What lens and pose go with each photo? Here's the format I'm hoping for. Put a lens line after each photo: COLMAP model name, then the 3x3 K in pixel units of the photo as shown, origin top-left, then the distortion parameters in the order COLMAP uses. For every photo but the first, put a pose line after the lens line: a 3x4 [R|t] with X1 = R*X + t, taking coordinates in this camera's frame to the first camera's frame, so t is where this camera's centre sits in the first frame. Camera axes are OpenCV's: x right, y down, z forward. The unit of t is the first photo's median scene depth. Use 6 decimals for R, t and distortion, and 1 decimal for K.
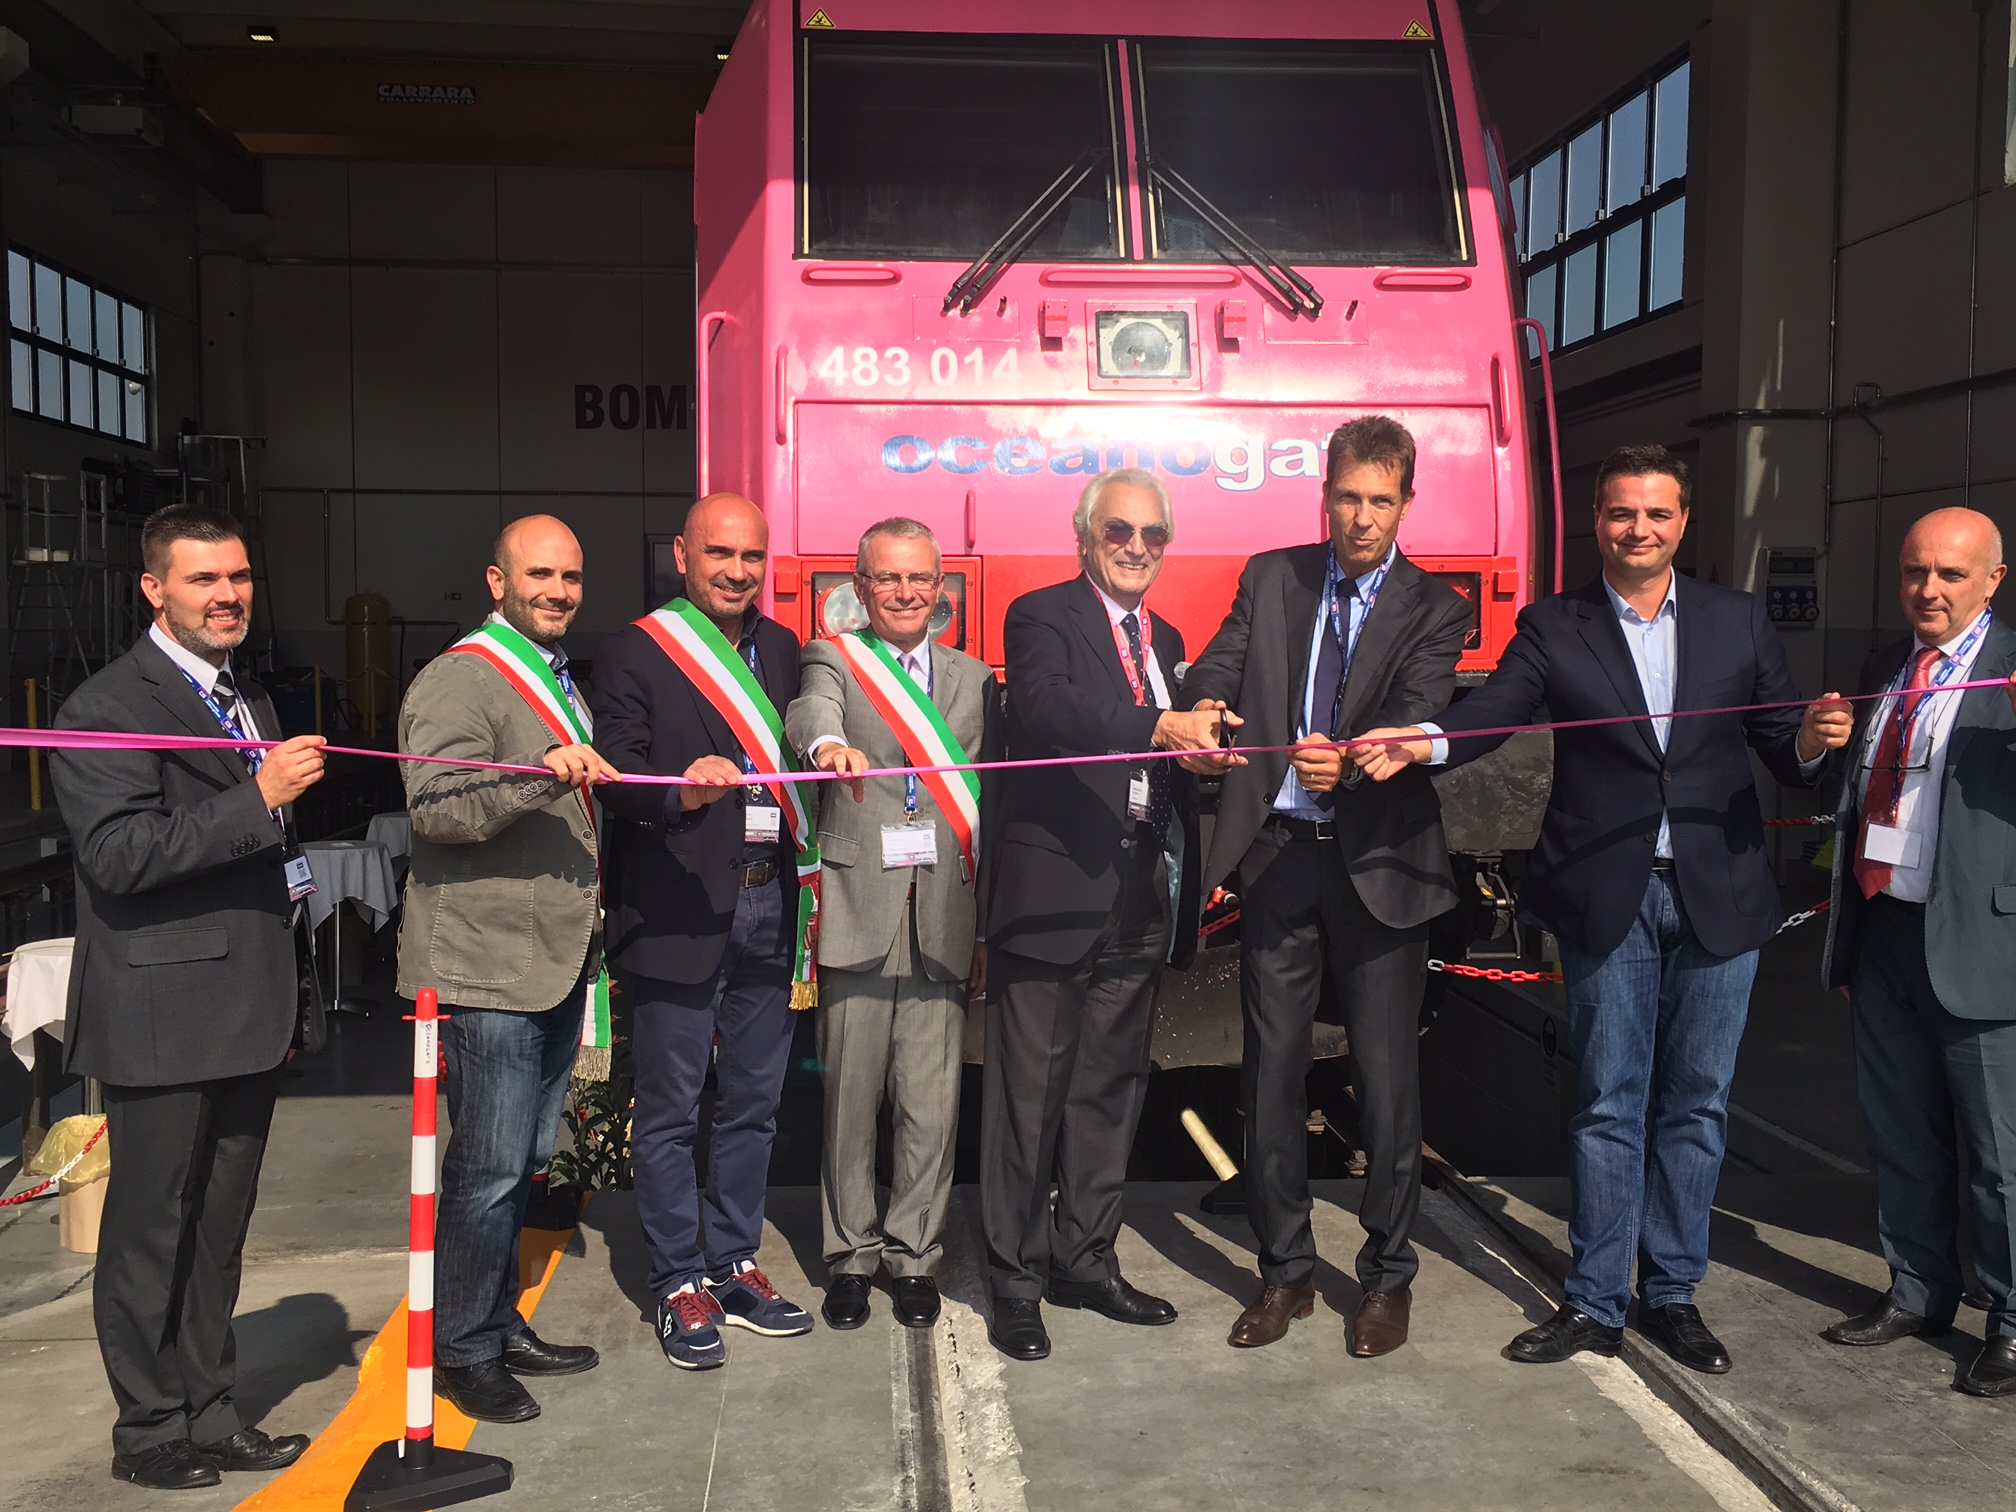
lens RADIAL K [[2069.7, 0, 987.6], [0, 2069.7, 741.0], [0, 0, 1]] dist [0.061013, 0.000000]
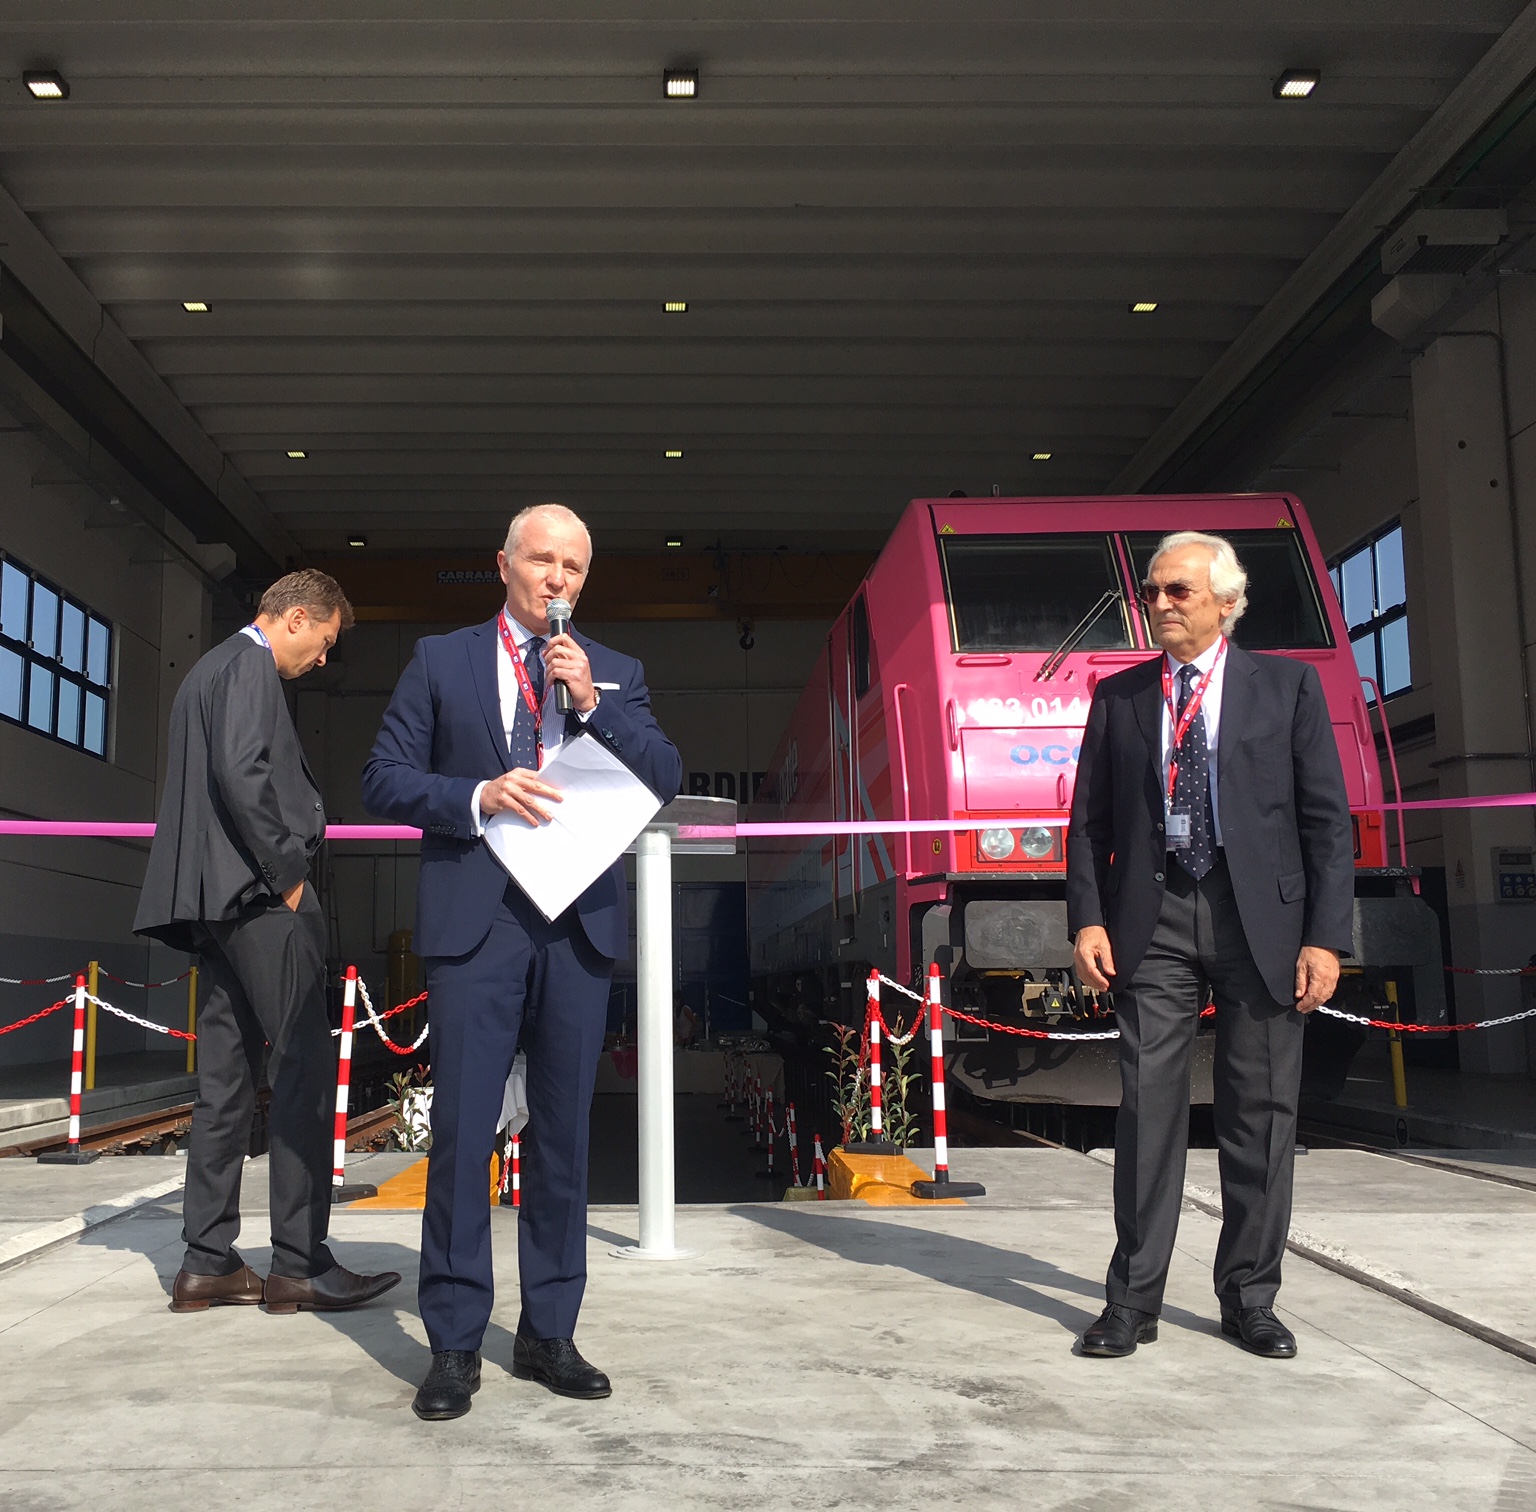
lens RADIAL K [[1690.4, 0, 646.9], [0, 1690.4, 760.5], [0, 0, 1]] dist [0.042548, 0.000000]
pose [[0.996232, -0.021357, -0.084058, -0.218827], [0.005495, 0.982803, -0.184577, 0.124245], [0.086555, 0.183419, 0.979217, -0.431925]]
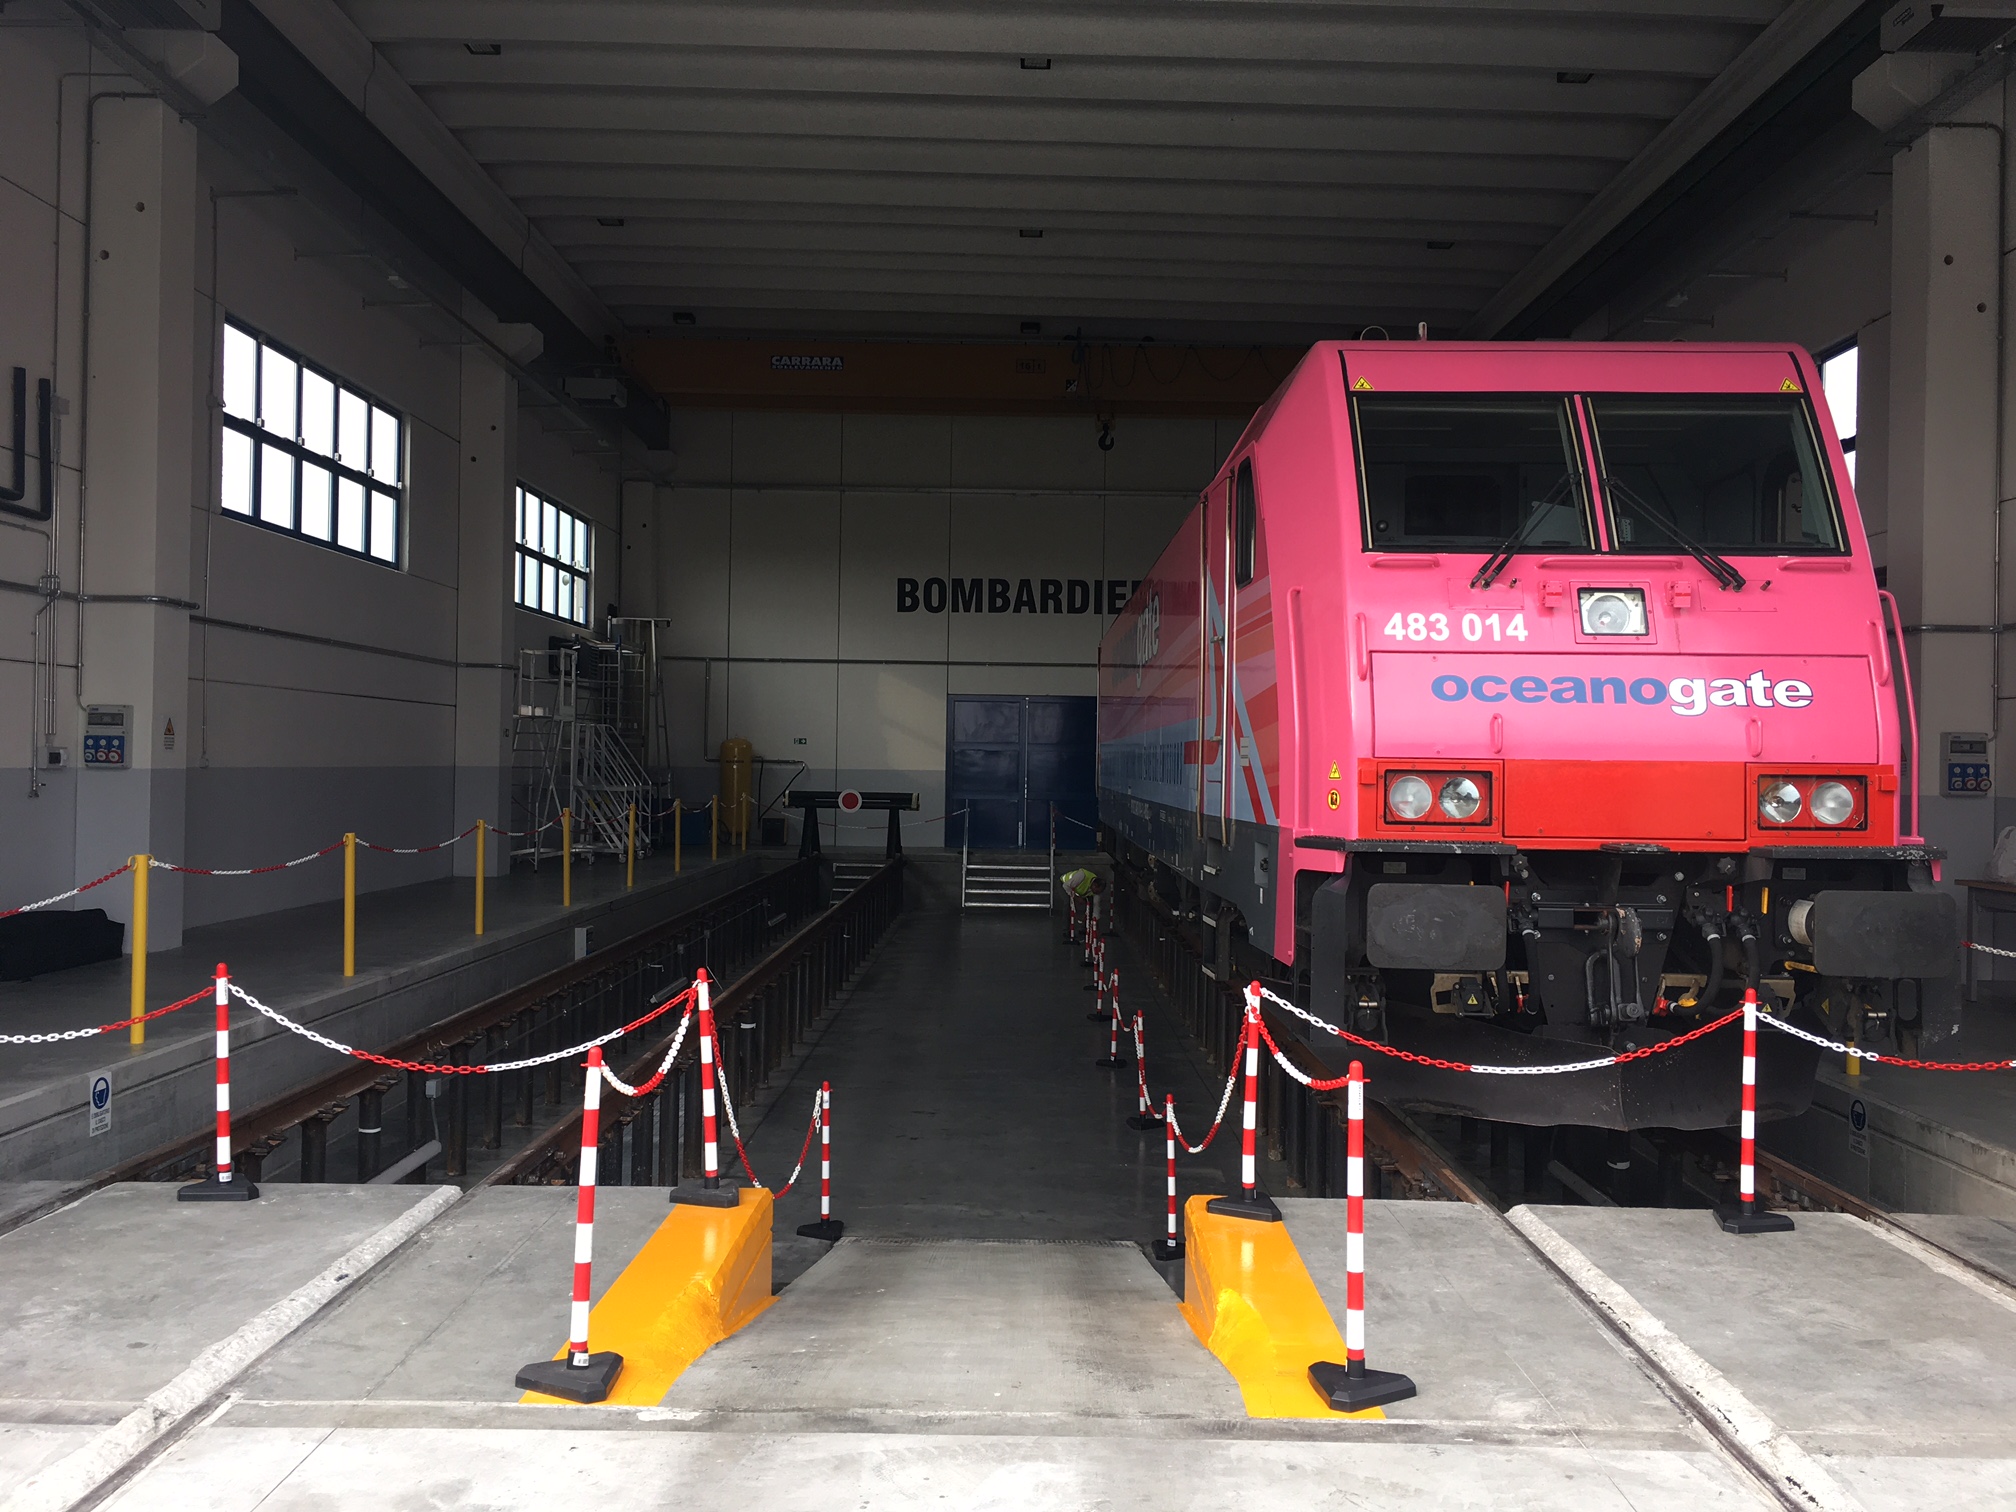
lens RADIAL K [[1694.6, 0, 1006.1], [0, 1694.6, 756.1], [0, 0, 1]] dist [0.071155, -0.072755]
pose [[0.996663, 0.013312, -0.080531, -0.224626], [-0.017868, 0.998264, -0.056117, -0.017550], [0.079644, 0.057369, 0.995171, -0.177489]]
